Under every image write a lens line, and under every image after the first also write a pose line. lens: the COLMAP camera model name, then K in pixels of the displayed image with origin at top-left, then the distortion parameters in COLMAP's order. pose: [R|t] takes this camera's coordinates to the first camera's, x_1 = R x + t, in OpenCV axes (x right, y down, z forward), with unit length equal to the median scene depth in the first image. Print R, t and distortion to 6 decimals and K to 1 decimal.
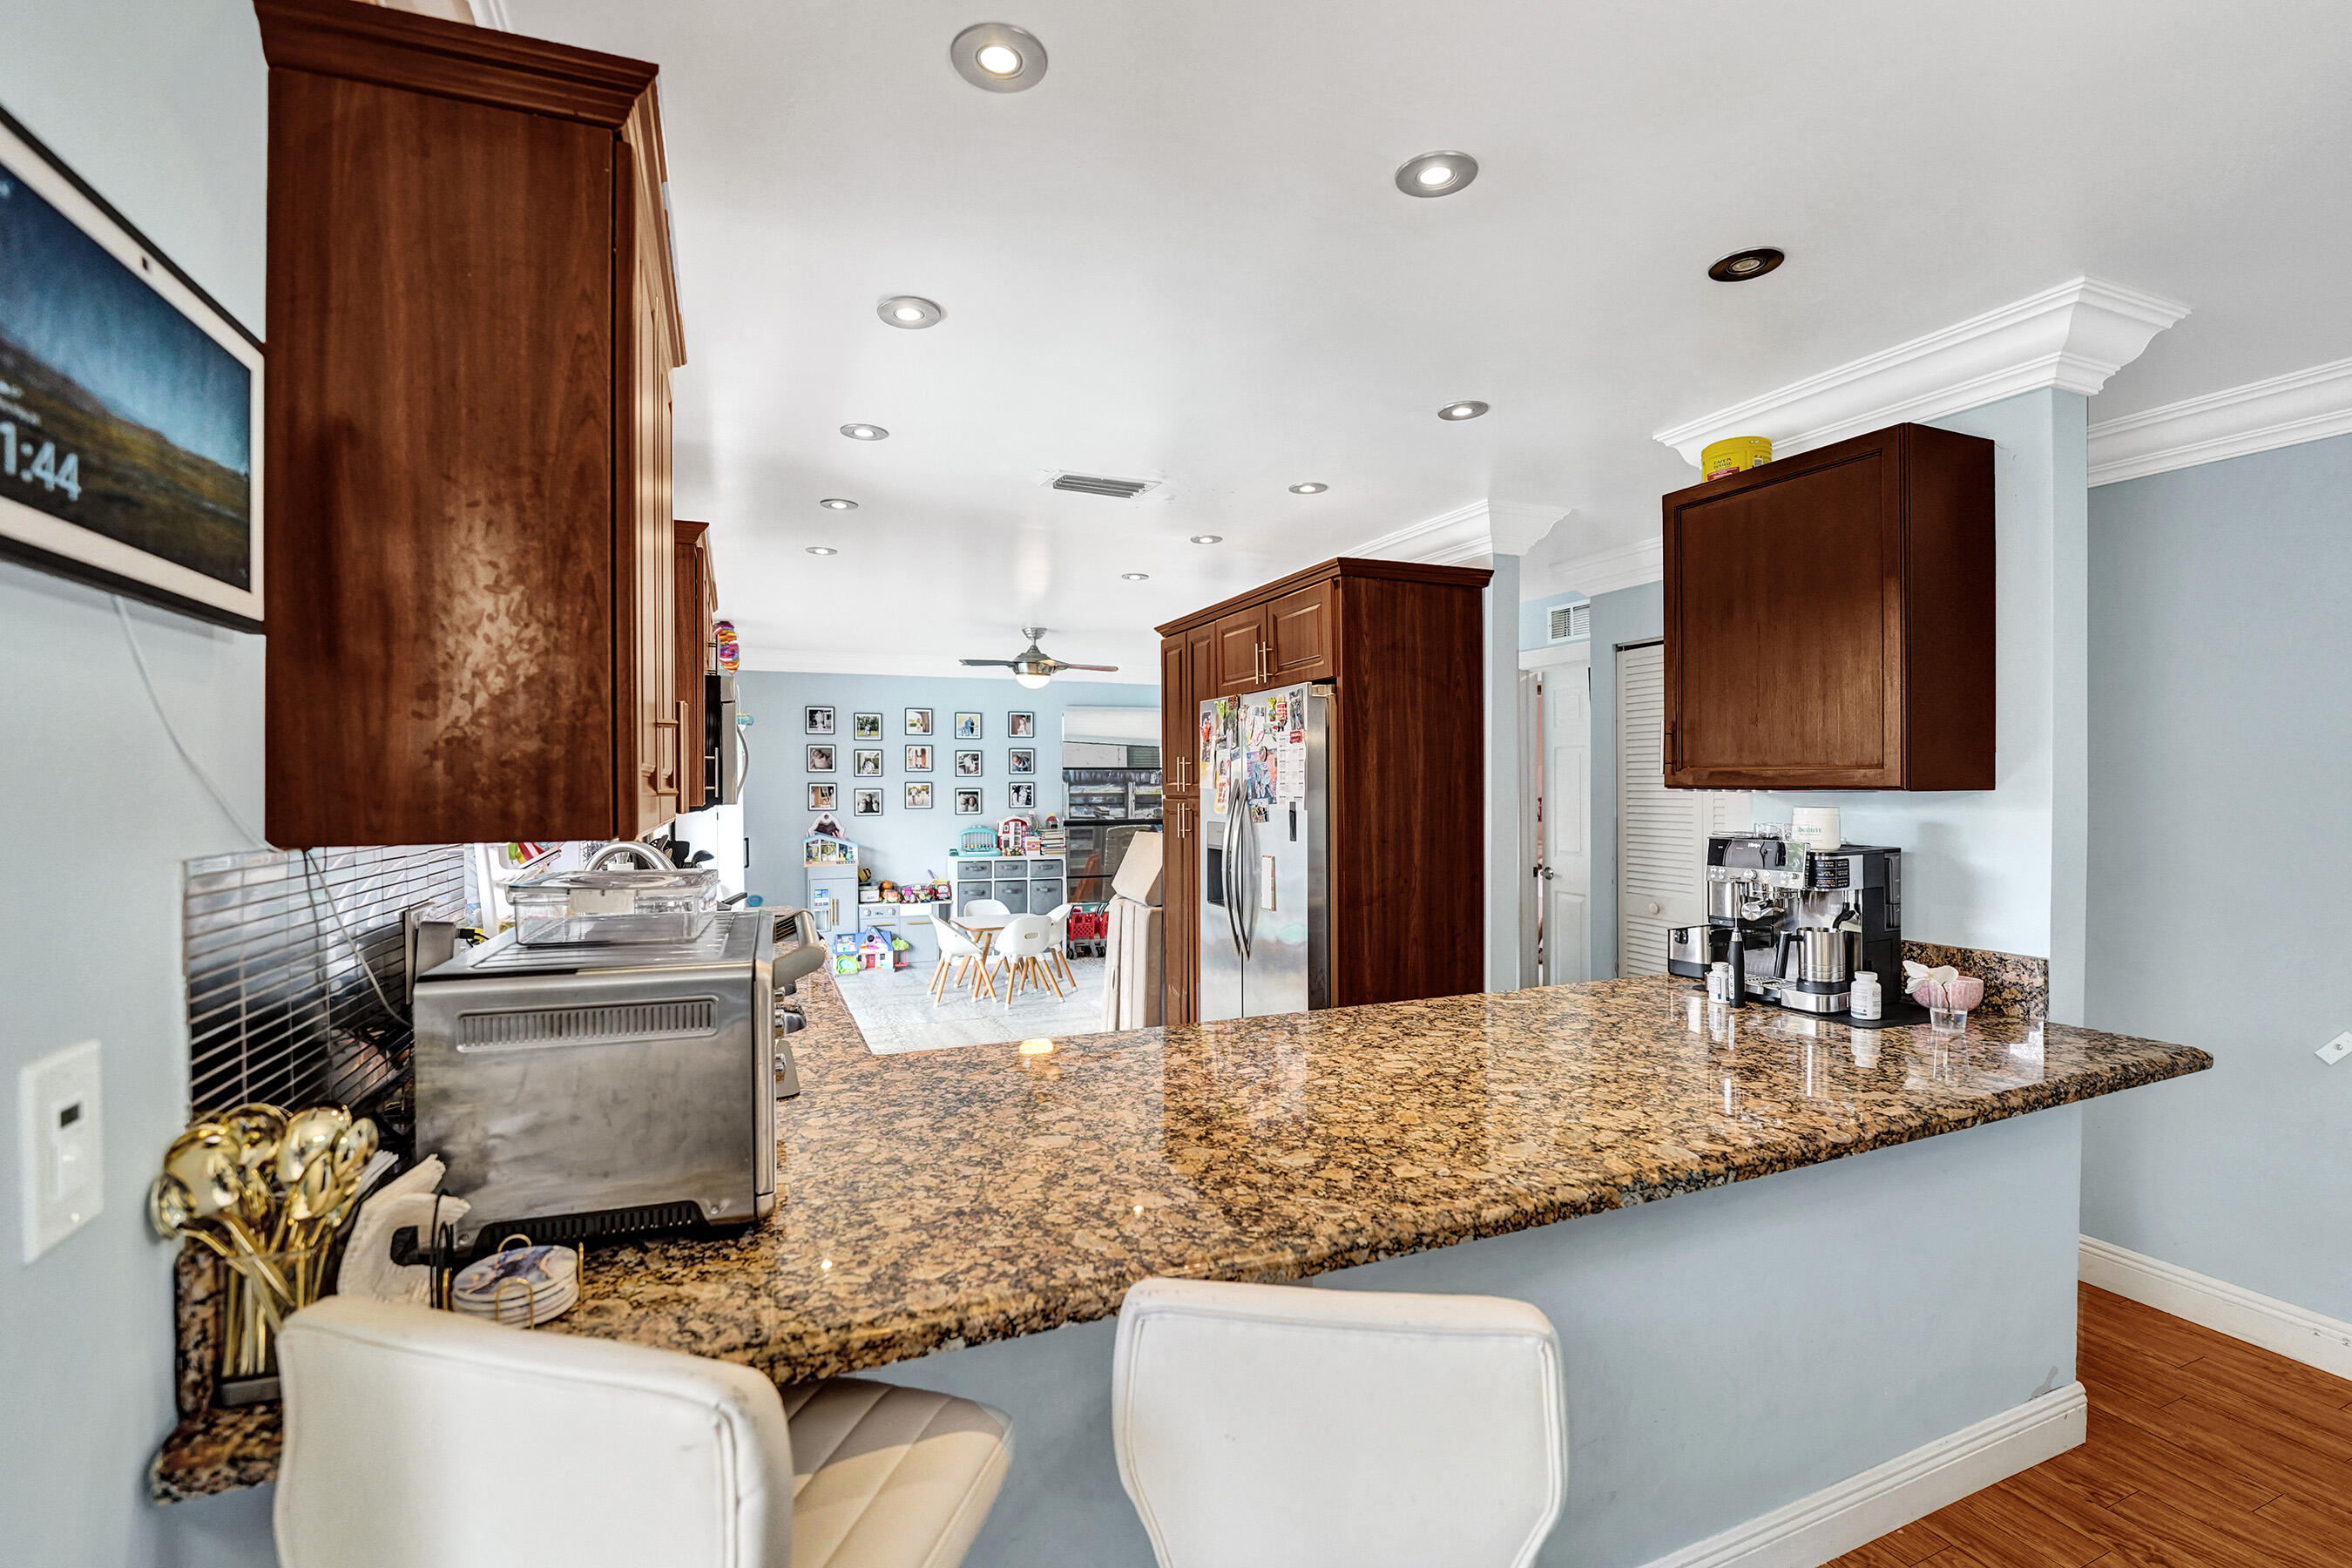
lens RADIAL K [[1023.7, 0, 1166.4], [0, 1023.7, 795.4], [0, 0, 1]] dist [-0.029004, 0.003140]
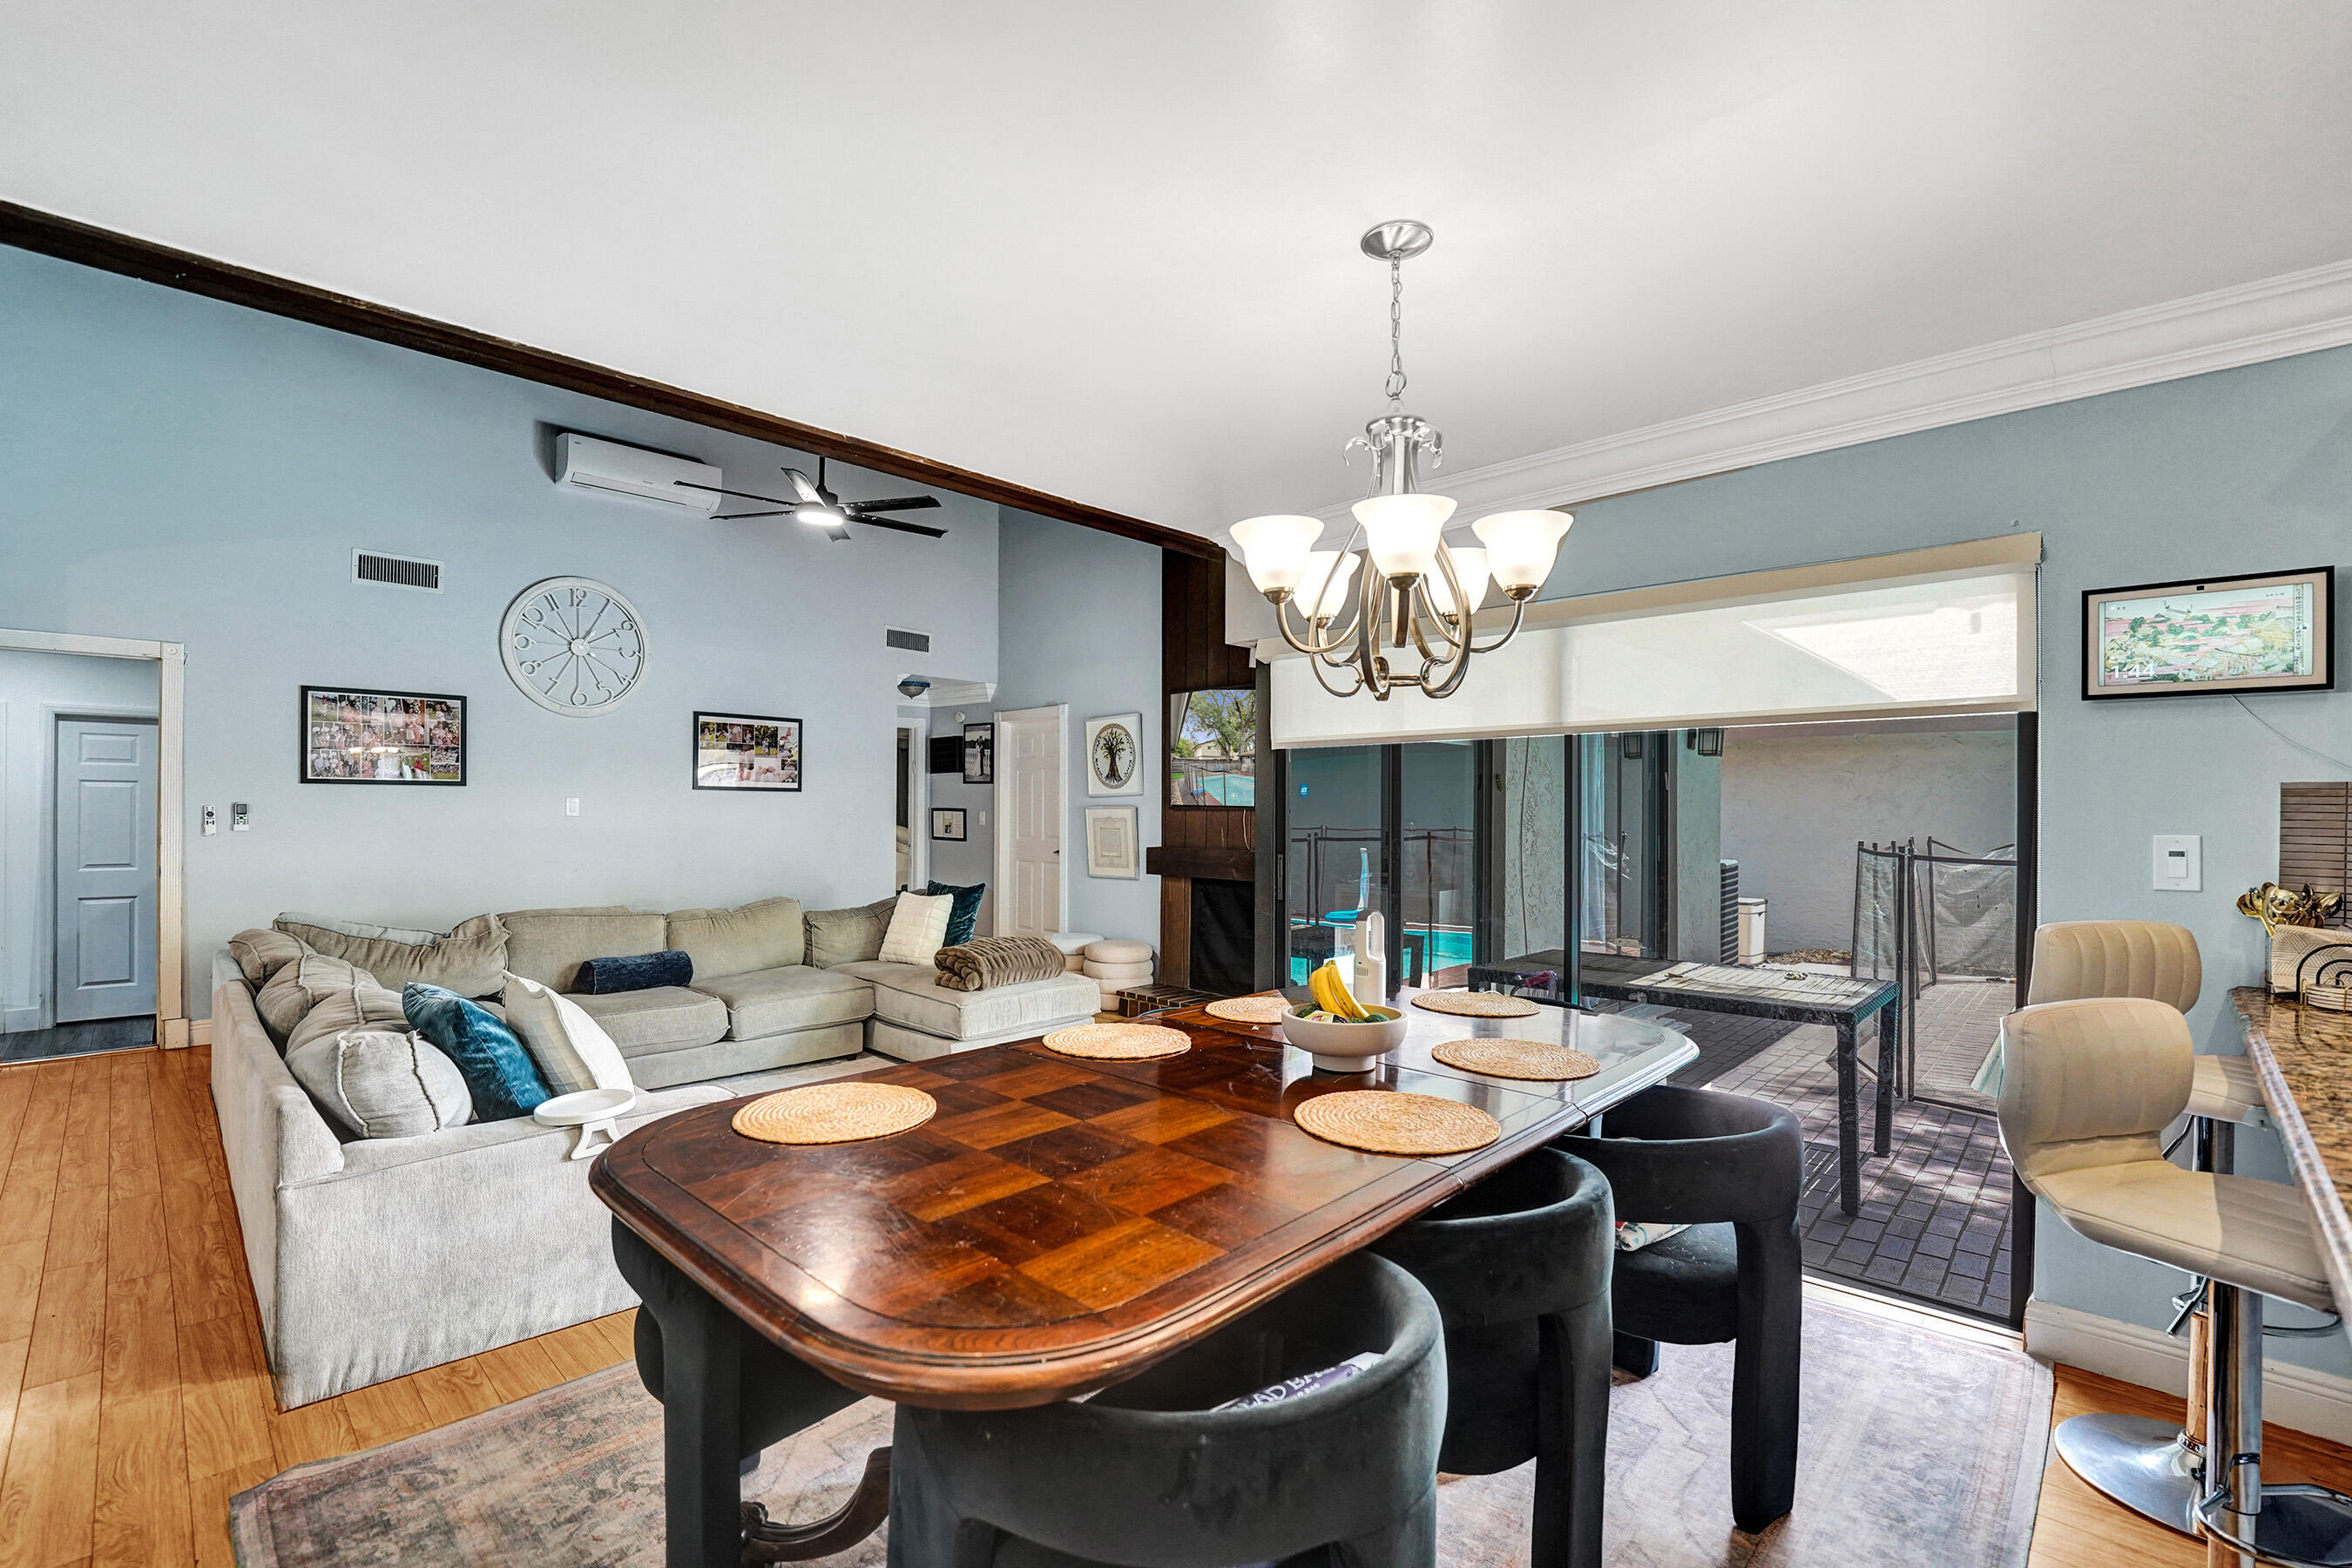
lens RADIAL K [[1023.7, 0, 1191.4], [0, 1023.7, 823.3], [0, 0, 1]] dist [-0.029004, 0.003140]
pose [[-0.918316, -0.001675, -0.395845, 0.505568], [-0.014449, 0.999466, 0.029291, 0.024044], [0.395585, 0.032618, -0.917850, 0.419174]]
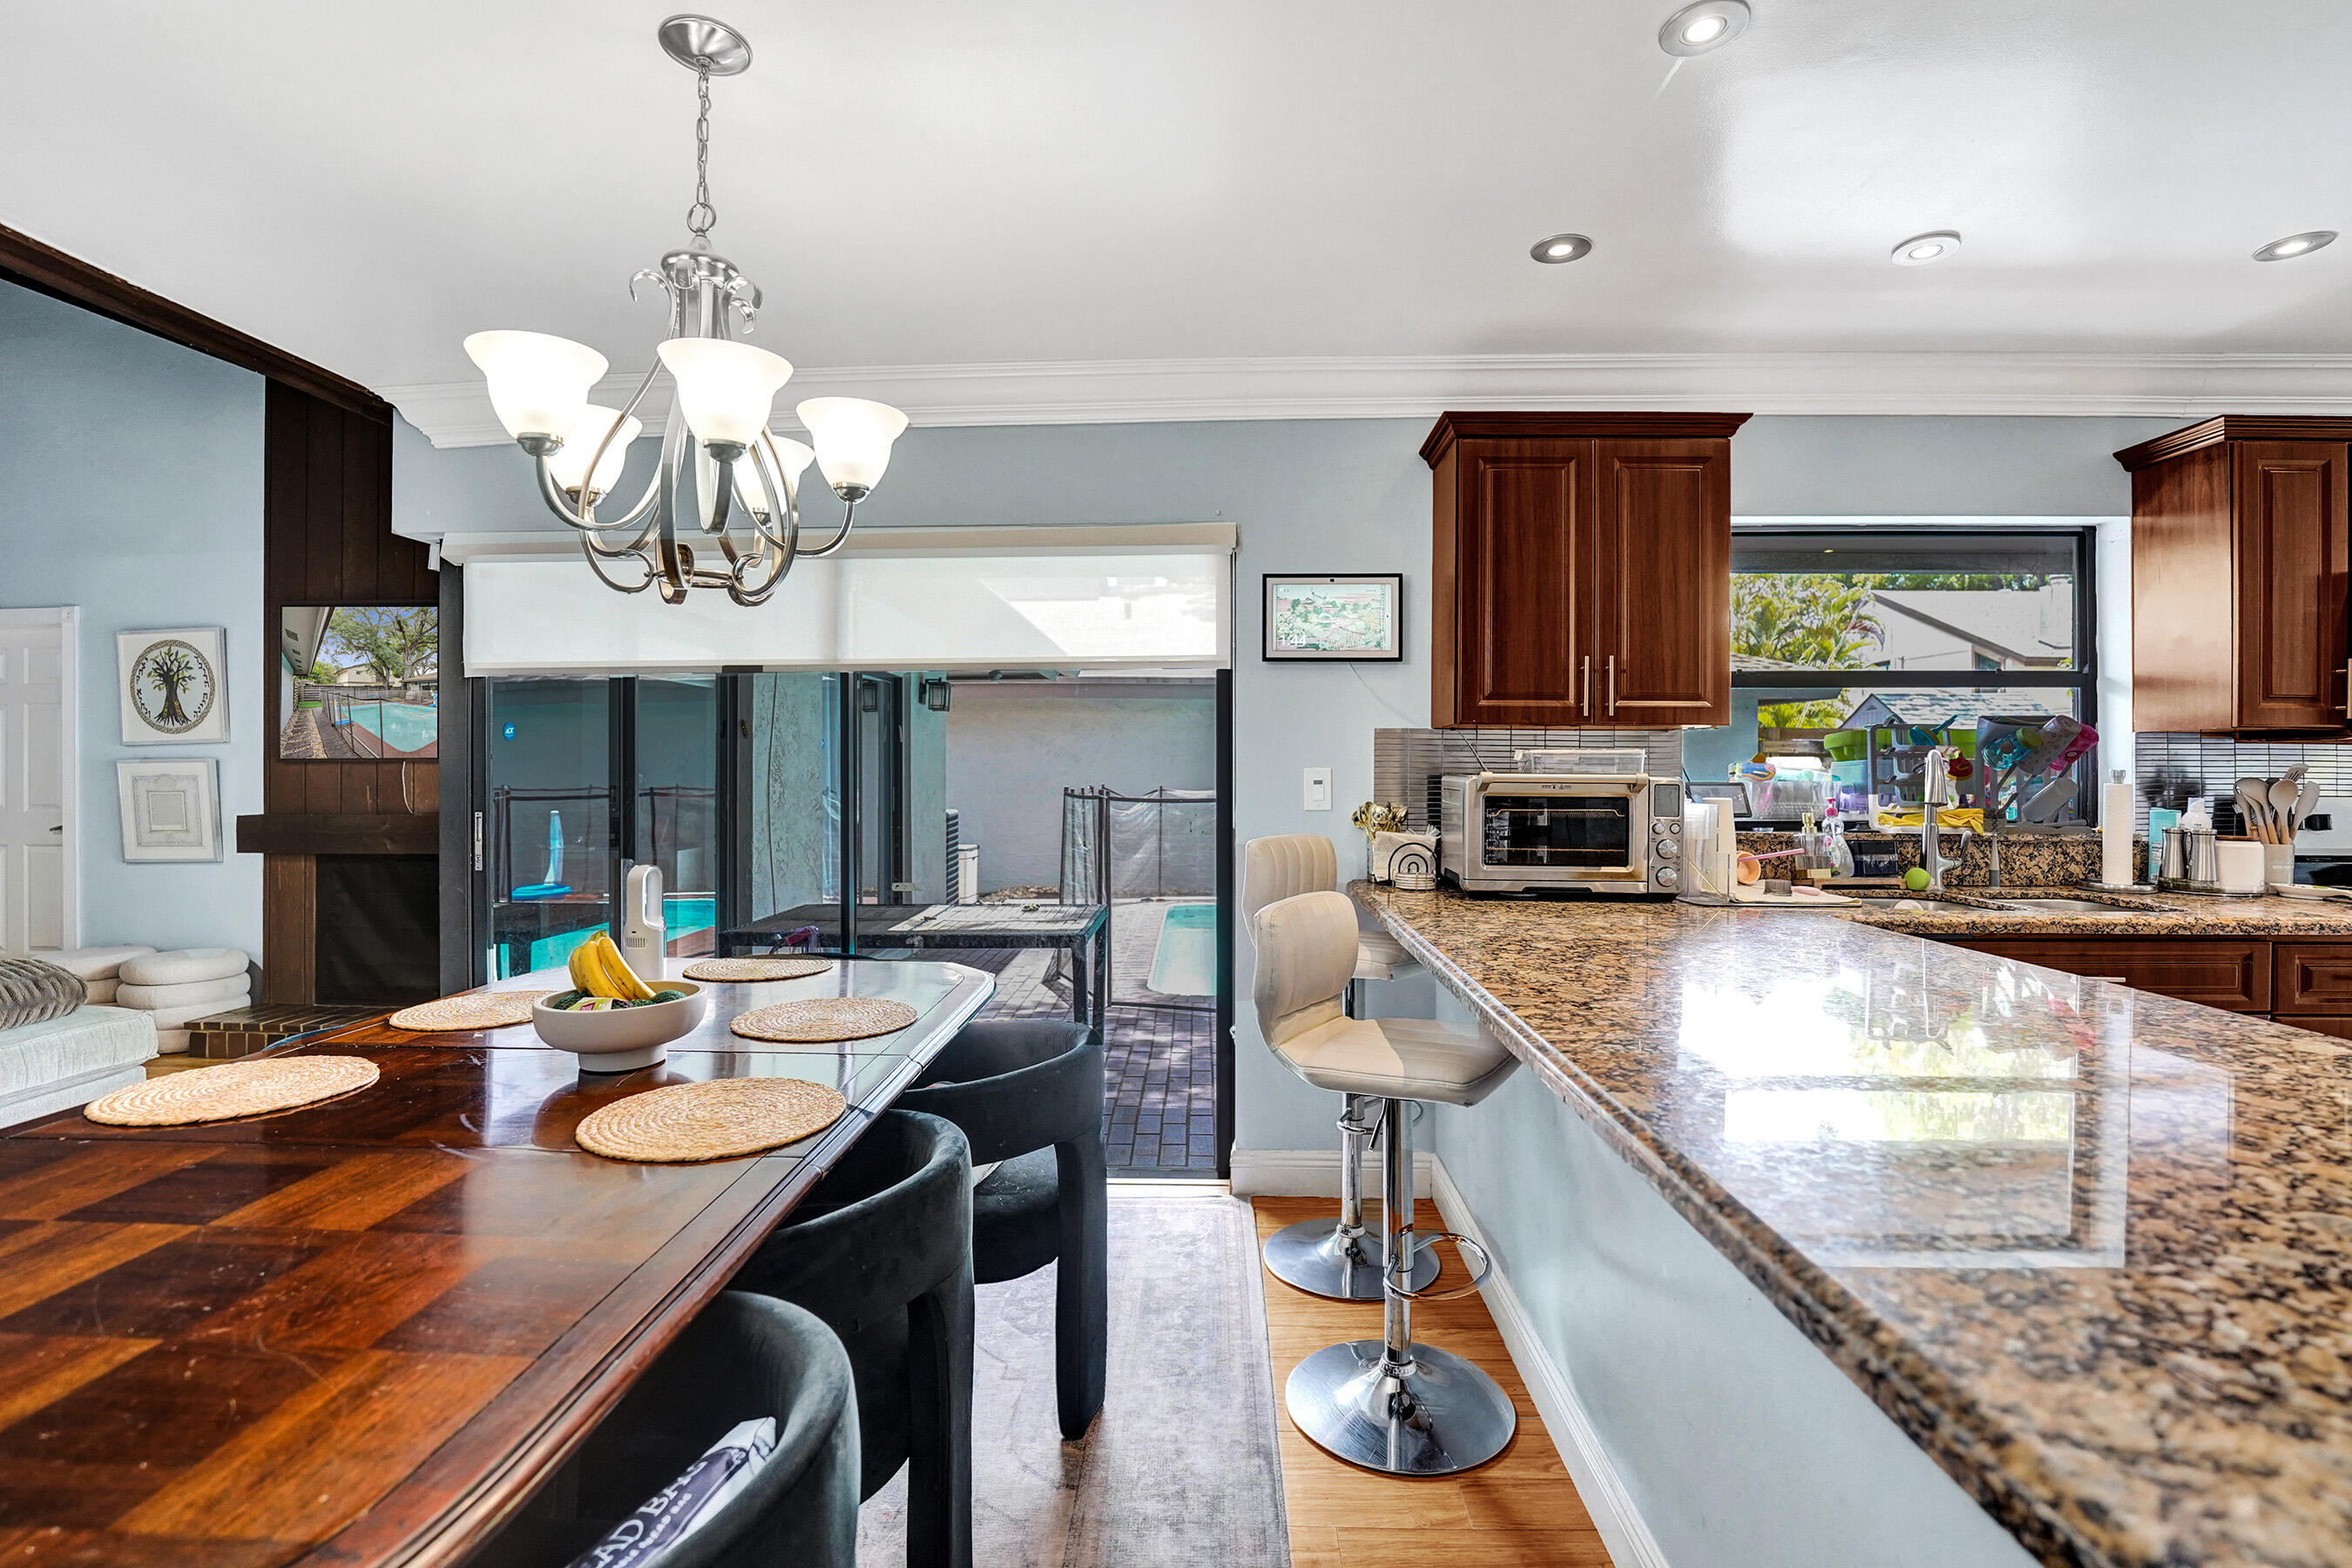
lens RADIAL K [[1023.7, 0, 1160.3], [0, 1023.7, 773.7], [0, 0, 1]] dist [-0.029004, 0.003140]
pose [[-0.426651, -0.000957, -0.904416, 0.505381], [-0.014323, 0.999881, 0.005699, 0.039499], [0.904303, 0.015385, -0.426614, 0.345644]]
